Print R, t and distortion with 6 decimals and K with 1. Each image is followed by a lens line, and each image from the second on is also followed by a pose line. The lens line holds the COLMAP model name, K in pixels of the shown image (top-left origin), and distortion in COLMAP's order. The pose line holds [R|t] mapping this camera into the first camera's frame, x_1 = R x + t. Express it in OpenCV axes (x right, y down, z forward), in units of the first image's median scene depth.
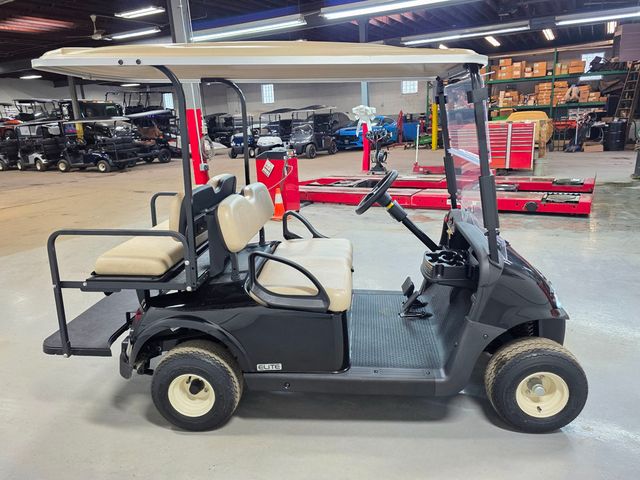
lens RADIAL K [[467.5, 0, 326.5], [0, 467.5, 243.1], [0, 0, 1]] dist [0.041425, -0.033254]
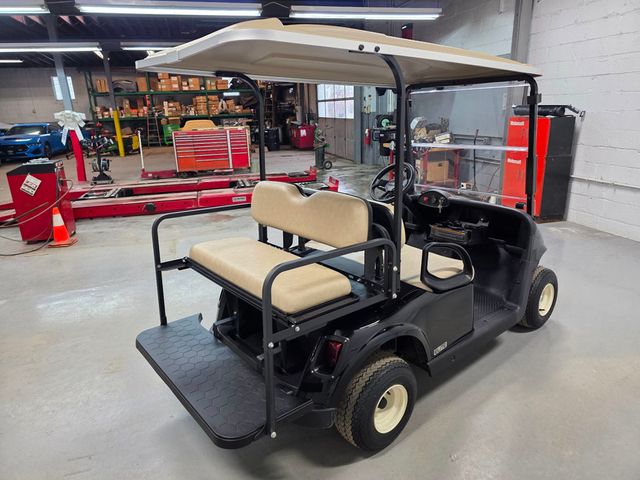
lens RADIAL K [[429.3, 0, 320.3], [0, 429.3, 233.2], [0, 0, 1]] dist [0.010374, -0.012228]
pose [[0.718570, -0.170529, 0.674223, -0.137312], [0.182434, 0.981741, 0.053874, -0.013623], [-0.671099, 0.084289, 0.736560, 0.066032]]
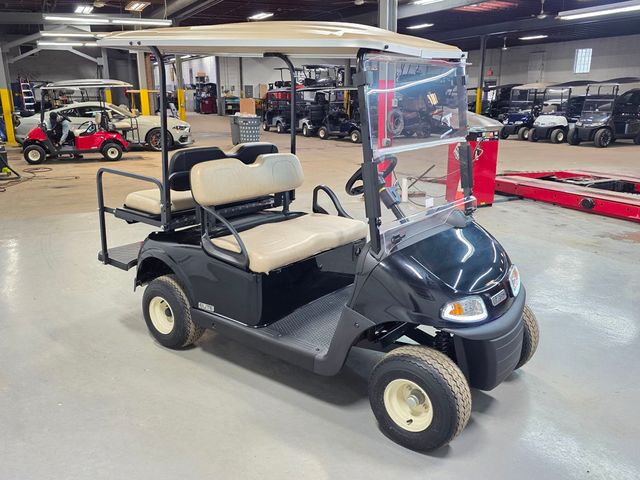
lens RADIAL K [[571.4, 0, 317.5], [0, 571.4, 243.1], [0, 0, 1]] dist [0.013843, -0.023938]
pose [[0.824538, 0.181298, -0.535974, 0.123912], [-0.178457, 0.982253, 0.057719, -0.003180], [0.536927, 0.048057, 0.842259, -0.007756]]
